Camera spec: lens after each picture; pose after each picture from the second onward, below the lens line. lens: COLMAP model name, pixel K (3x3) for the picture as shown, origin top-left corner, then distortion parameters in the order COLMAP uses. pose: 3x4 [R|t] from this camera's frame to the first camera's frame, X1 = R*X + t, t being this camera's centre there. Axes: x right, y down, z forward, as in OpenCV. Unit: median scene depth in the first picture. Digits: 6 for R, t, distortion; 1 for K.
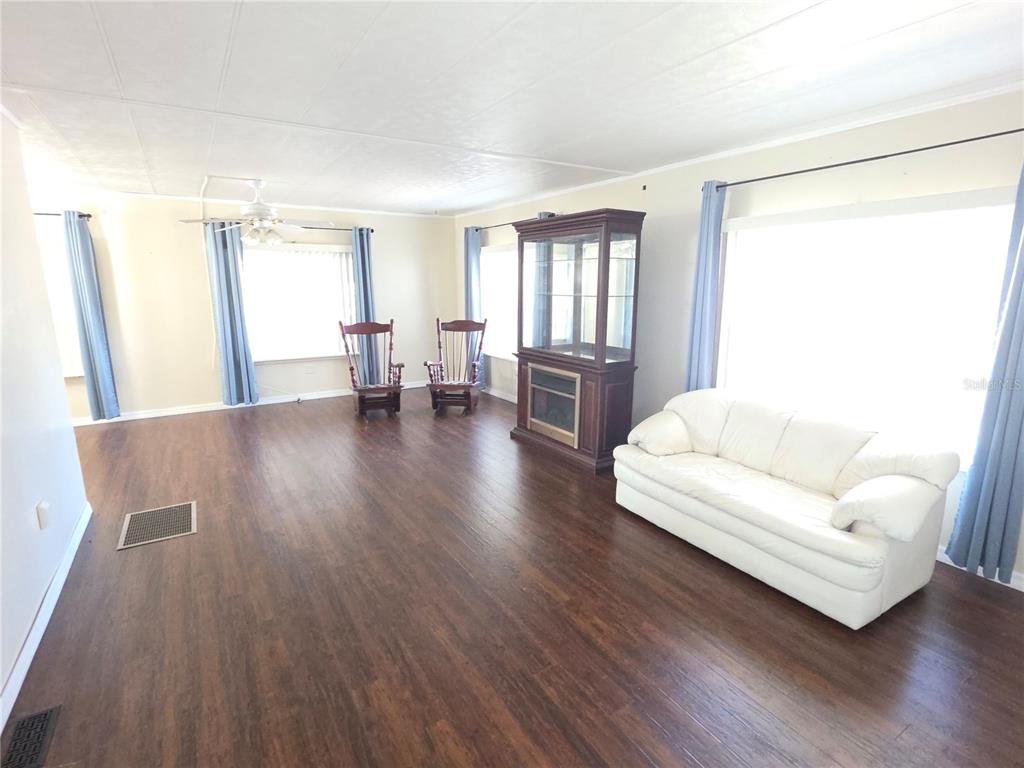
lens RADIAL K [[521.0, 0, 512.0], [0, 521.0, 384.0], [0, 0, 1]] dist [0.001014, 0.000121]
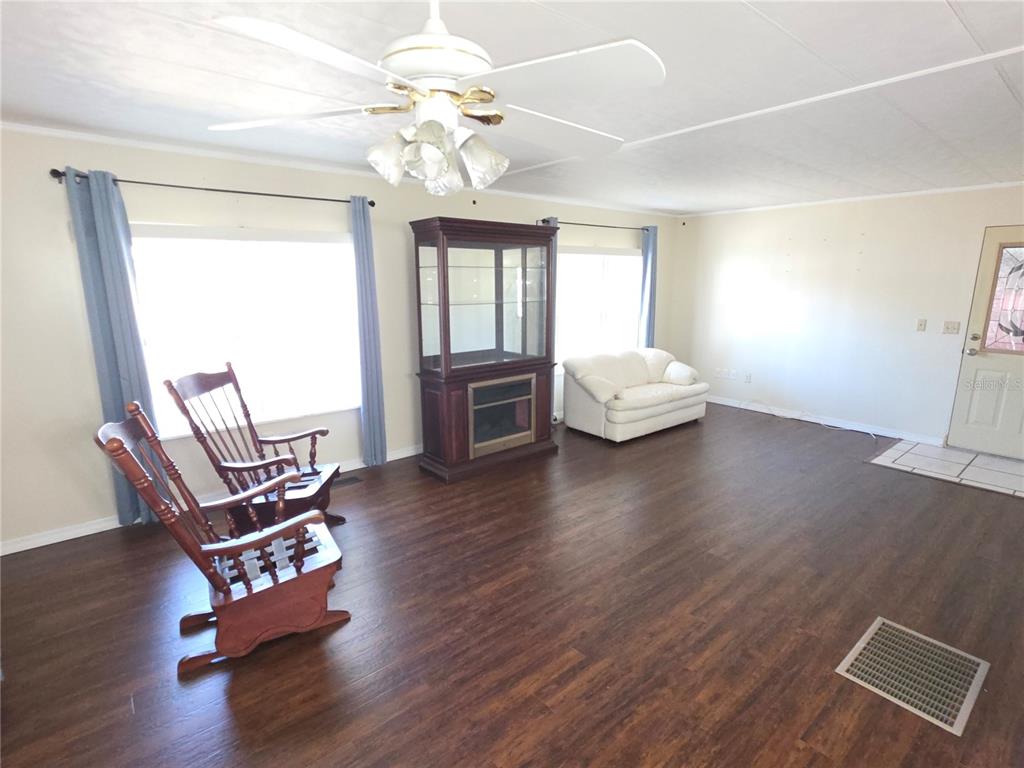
lens RADIAL K [[511.1, 0, 512.0], [0, 511.1, 384.0], [0, 0, 1]] dist [-0.001144, -0.000205]
pose [[-0.130298, -0.201330, 0.970819, -0.856730], [0.199596, 0.953793, 0.224588, -0.232830], [-0.971177, 0.223035, -0.084093, 1.083235]]
